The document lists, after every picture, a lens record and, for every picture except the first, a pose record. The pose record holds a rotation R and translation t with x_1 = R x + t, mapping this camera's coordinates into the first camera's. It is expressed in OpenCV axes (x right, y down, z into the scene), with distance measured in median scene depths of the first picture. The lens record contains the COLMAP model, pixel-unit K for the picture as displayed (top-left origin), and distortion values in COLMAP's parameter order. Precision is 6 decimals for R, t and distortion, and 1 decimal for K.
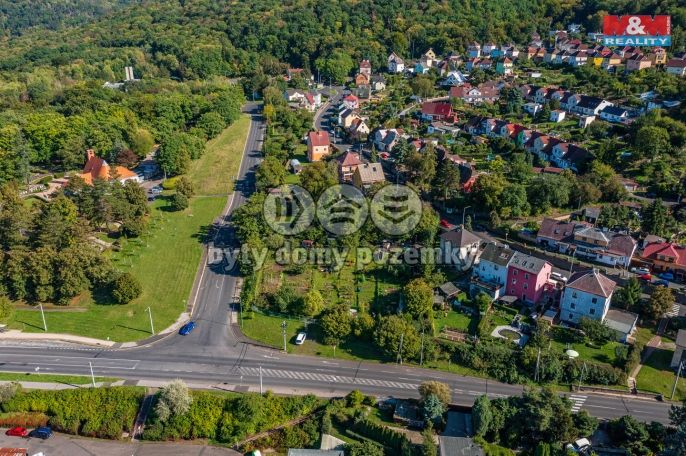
lens RADIAL K [[544.6, 0, 342.0], [0, 544.6, 223.5], [0, 0, 1]] dist [0.012824, 0.007521]
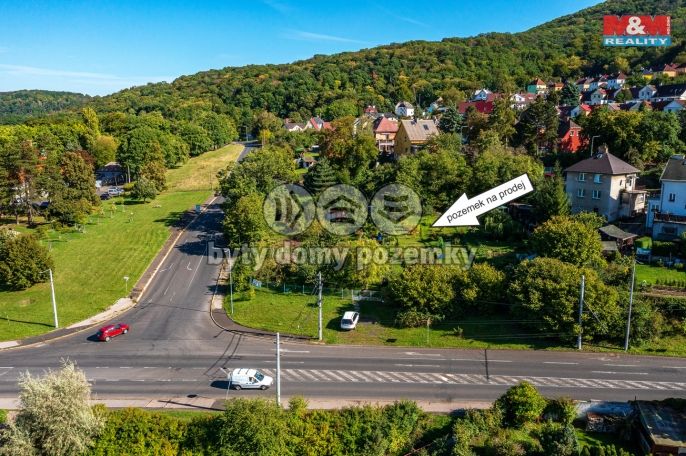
lens RADIAL K [[544.6, 0, 342.5], [0, 544.6, 224.6], [0, 0, 1]] dist [0.012824, 0.007521]
pose [[0.999605, -0.015859, 0.023217, -0.076849], [0.020062, 0.980840, -0.193781, 0.184607], [-0.019699, 0.194170, 0.980770, 0.411039]]
